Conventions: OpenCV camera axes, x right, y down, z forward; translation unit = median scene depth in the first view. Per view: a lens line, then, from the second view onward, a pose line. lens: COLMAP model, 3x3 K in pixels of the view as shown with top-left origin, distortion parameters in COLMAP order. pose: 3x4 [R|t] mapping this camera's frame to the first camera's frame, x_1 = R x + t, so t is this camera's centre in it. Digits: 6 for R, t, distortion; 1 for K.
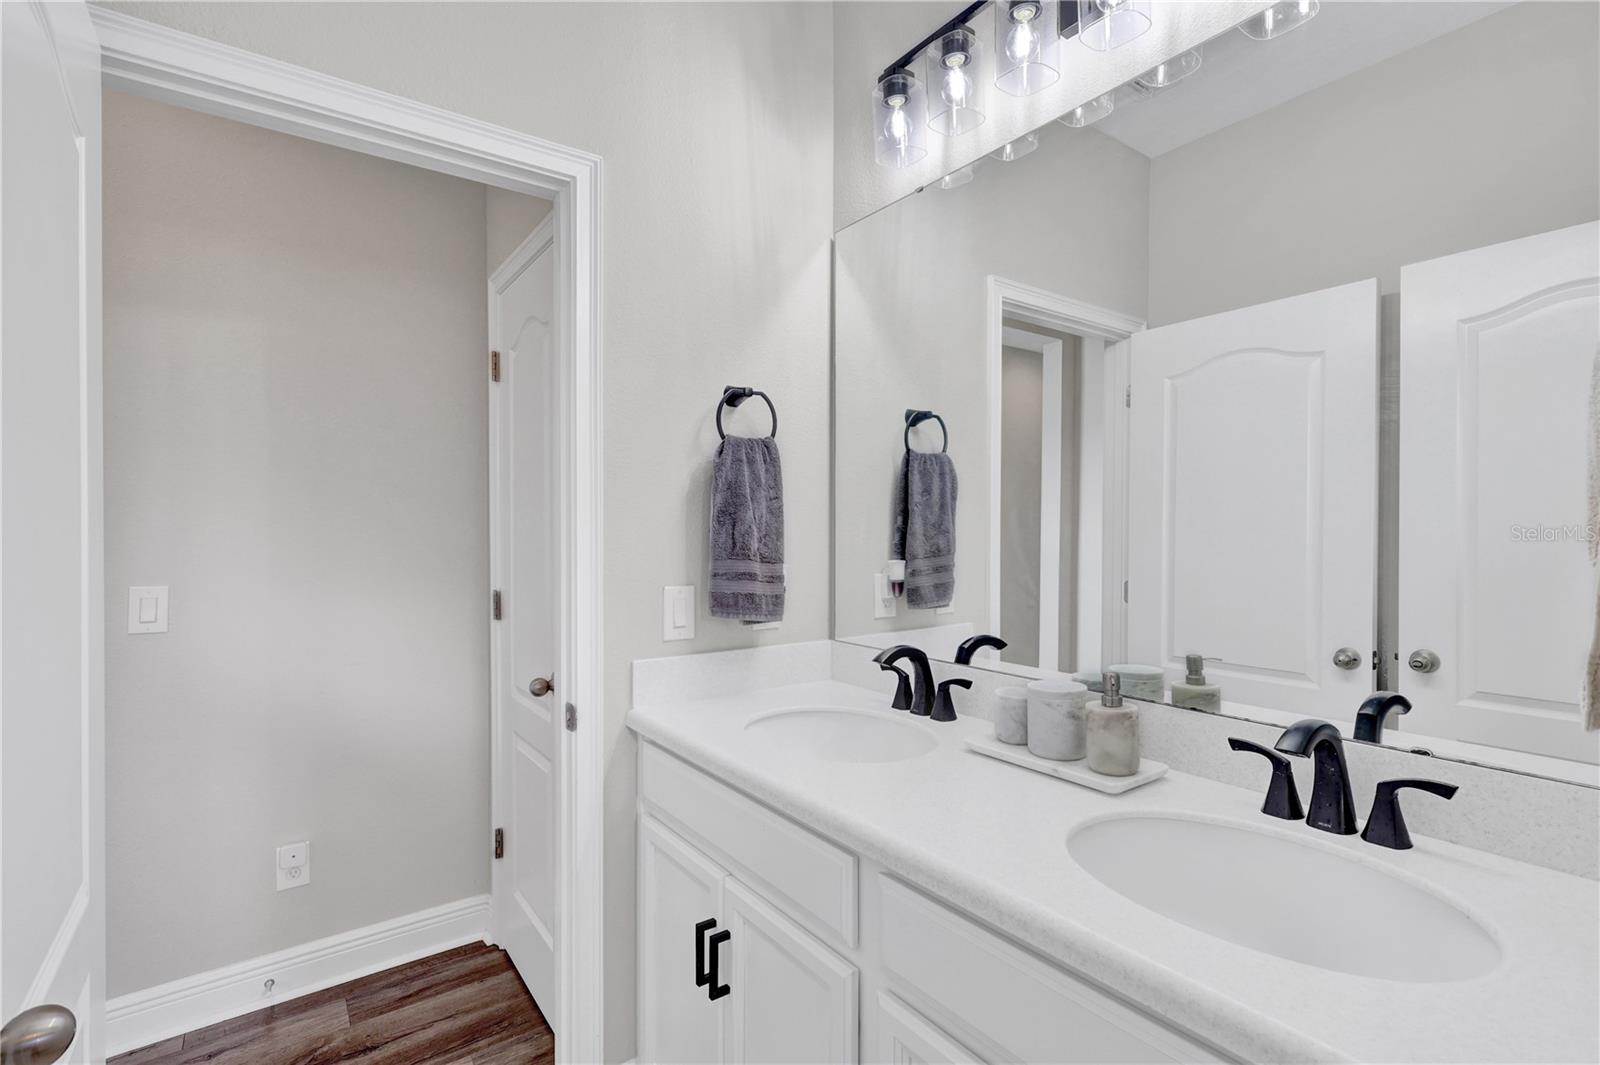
lens RADIAL K [[752.9, 0, 761.2], [0, 752.9, 527.6], [0, 0, 1]] dist [0.019988, 0.000431]
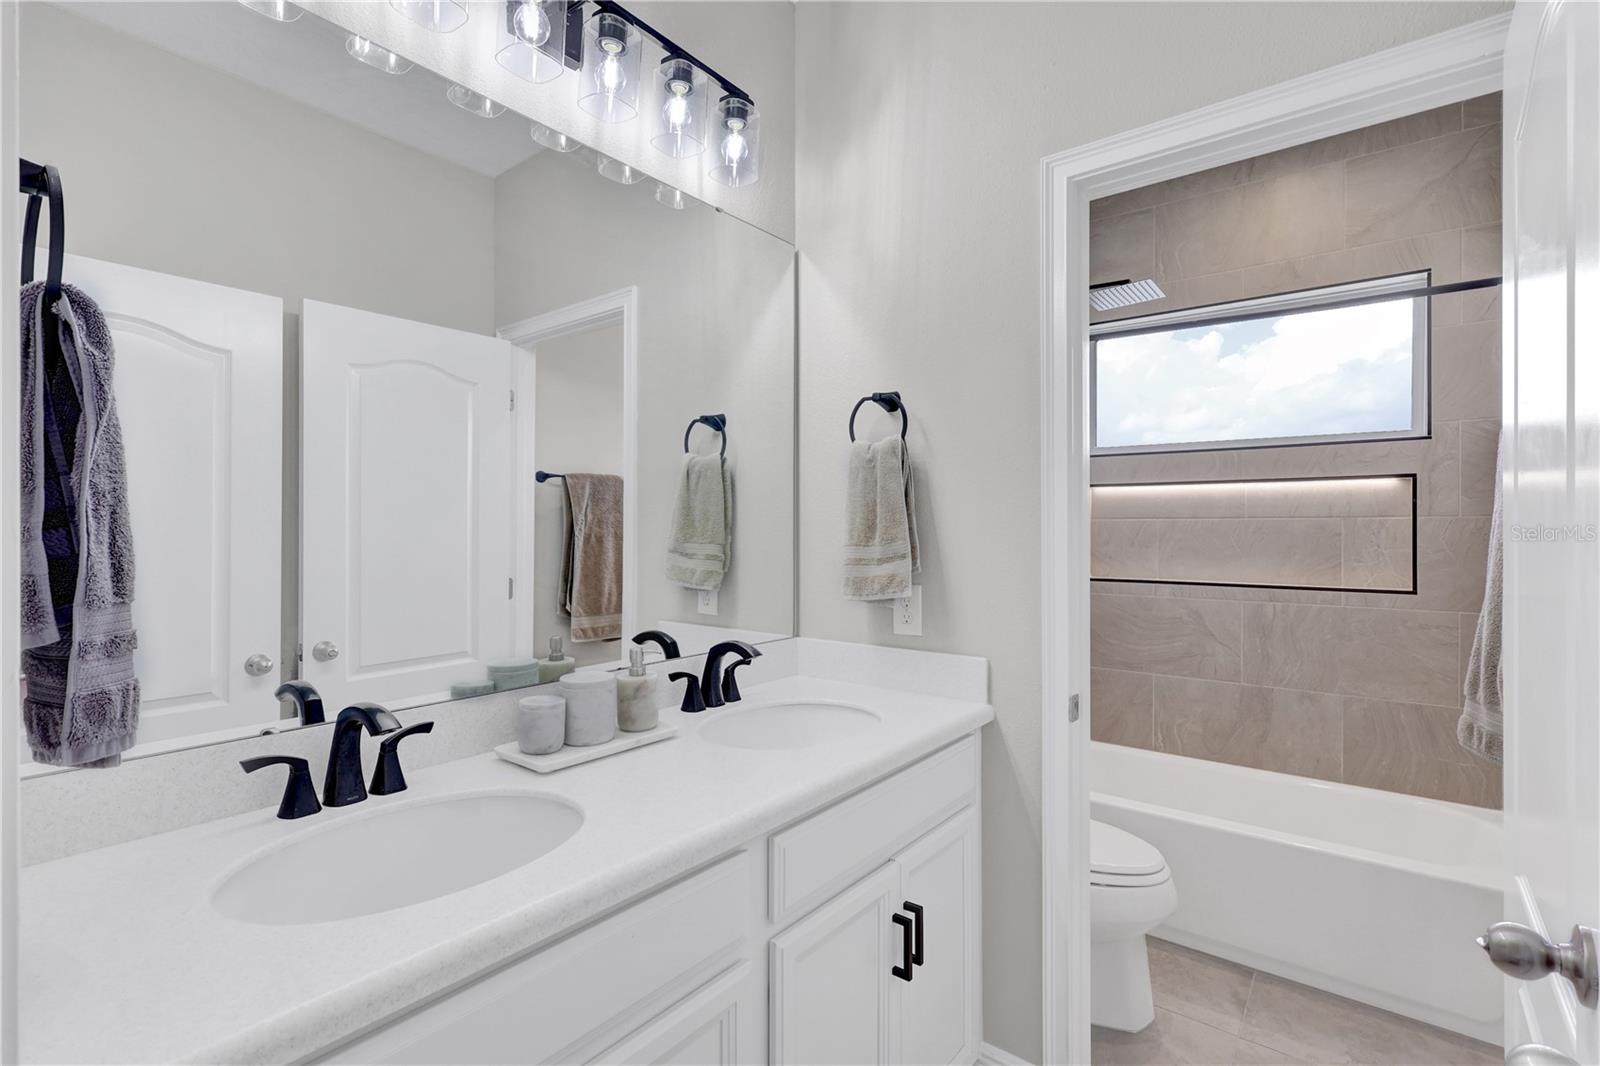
lens RADIAL K [[748.7, 0, 808.8], [0, 748.7, 526.5], [0, 0, 1]] dist [0.010940, 0.000107]
pose [[-0.309813, 0.004233, 0.950788, -0.543041], [0.003336, 0.999989, -0.003365, 0.002674], [-0.950792, 0.002130, -0.309824, 0.772970]]
